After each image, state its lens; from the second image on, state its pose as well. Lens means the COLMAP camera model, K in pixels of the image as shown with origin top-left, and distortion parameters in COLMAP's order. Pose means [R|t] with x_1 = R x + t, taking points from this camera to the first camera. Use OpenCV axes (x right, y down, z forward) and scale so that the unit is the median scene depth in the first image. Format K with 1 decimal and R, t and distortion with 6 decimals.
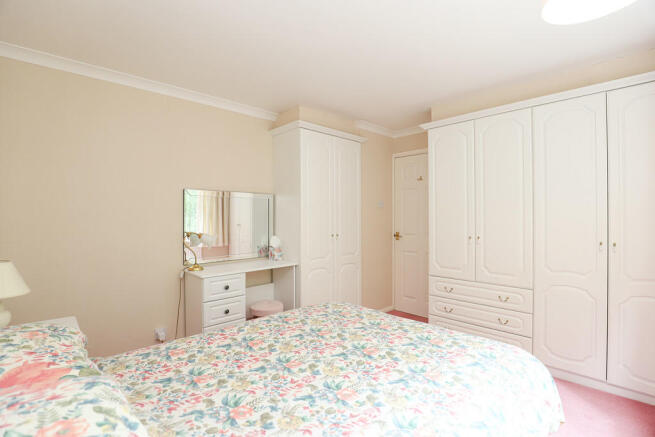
lens RADIAL K [[305.2, 0, 323.4], [0, 305.2, 218.7], [0, 0, 1]] dist [-0.000085, -0.000093]
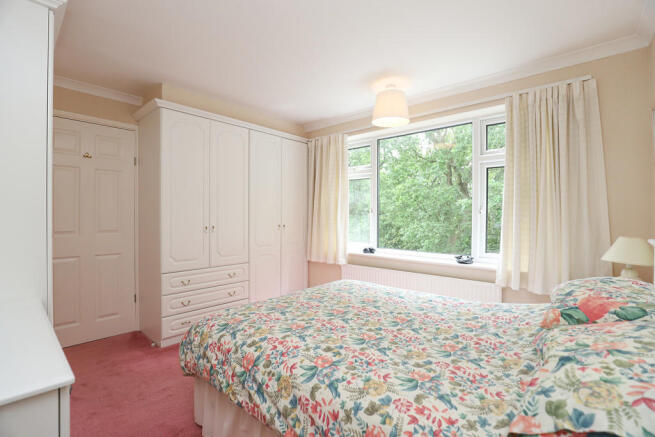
lens RADIAL K [[305.2, 0, 323.4], [0, 305.2, 218.7], [0, 0, 1]] dist [-0.000085, -0.000093]
pose [[-0.092151, 0.005879, 0.995728, -0.722872], [0.003505, 0.999978, -0.005580, 0.042505], [-0.995739, 0.002976, -0.092170, 0.786807]]
